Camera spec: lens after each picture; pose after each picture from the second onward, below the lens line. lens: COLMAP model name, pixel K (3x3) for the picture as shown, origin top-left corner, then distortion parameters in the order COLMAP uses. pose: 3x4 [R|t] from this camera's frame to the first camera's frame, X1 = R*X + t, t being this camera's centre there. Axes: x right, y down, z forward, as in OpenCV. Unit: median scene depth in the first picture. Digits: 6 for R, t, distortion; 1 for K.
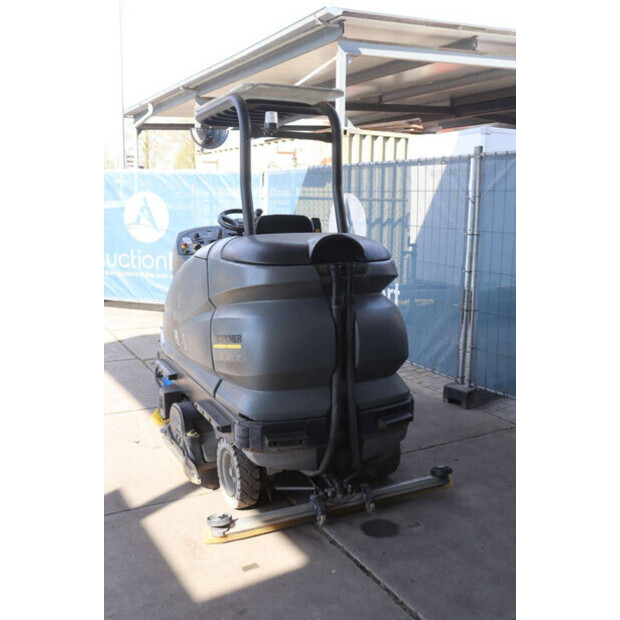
lens RADIAL K [[610.2, 0, 310.0], [0, 610.2, 310.0], [0, 0, 1]] dist [-0.080459, 0.003662]
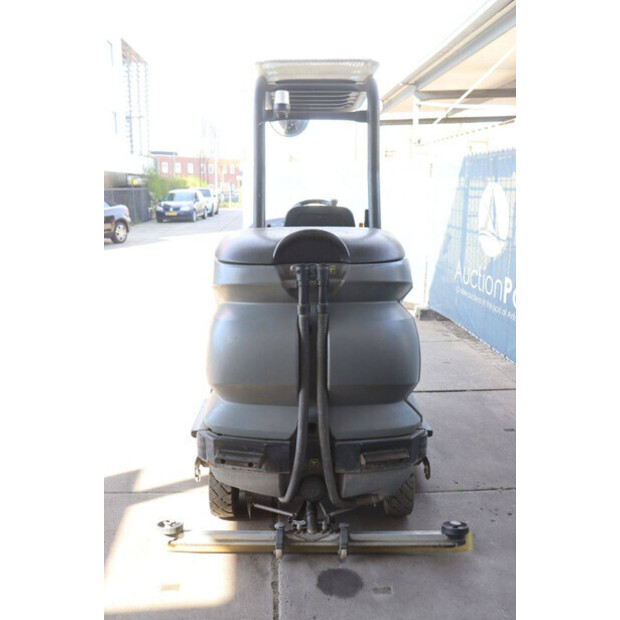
lens RADIAL K [[555.4, 0, 310.0], [0, 555.4, 310.0], [0, 0, 1]] dist [-0.129549, 0.132846]
pose [[0.897669, 0.081442, -0.433080, 0.369267], [-0.066971, 0.996571, 0.048593, -0.049757], [0.435553, -0.014617, 0.900045, 0.302328]]
